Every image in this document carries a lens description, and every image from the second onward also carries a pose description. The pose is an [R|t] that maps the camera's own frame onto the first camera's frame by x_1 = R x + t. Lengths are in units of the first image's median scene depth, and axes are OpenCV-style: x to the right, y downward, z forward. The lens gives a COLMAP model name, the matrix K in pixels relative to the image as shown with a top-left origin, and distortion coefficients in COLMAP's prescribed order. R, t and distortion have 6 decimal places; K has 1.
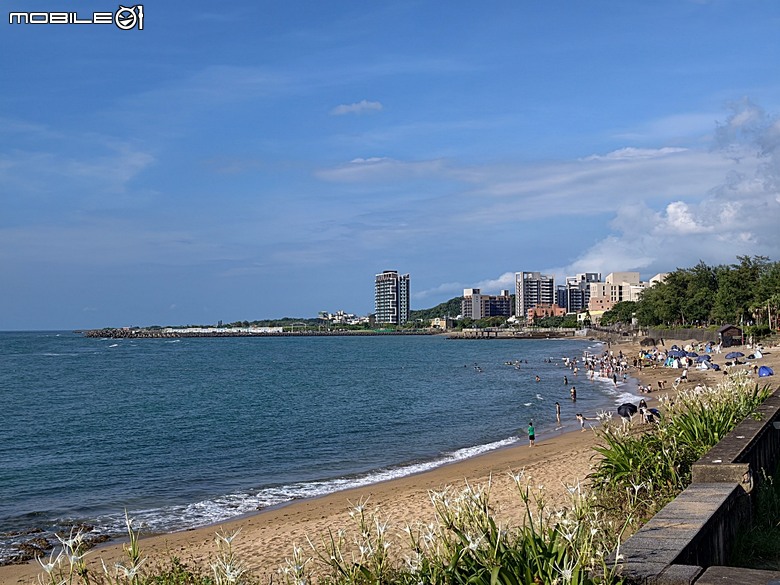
lens RADIAL K [[1138.3, 0, 390.6], [0, 1138.3, 293.2], [0, 0, 1]] dist [0.120140, 0.000000]
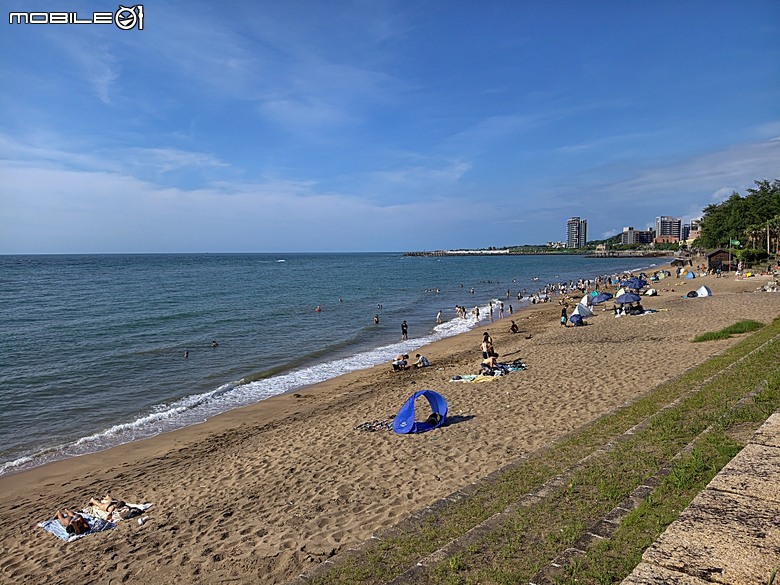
lens RADIAL K [[536.9, 0, 387.9], [0, 536.9, 292.4], [0, 0, 1]] dist [-0.000604, -0.010291]
pose [[0.924639, 0.025987, -0.379958, 0.053877], [0.015431, 0.994294, 0.105554, 0.003244], [0.380533, -0.103462, 0.918962, 0.126271]]
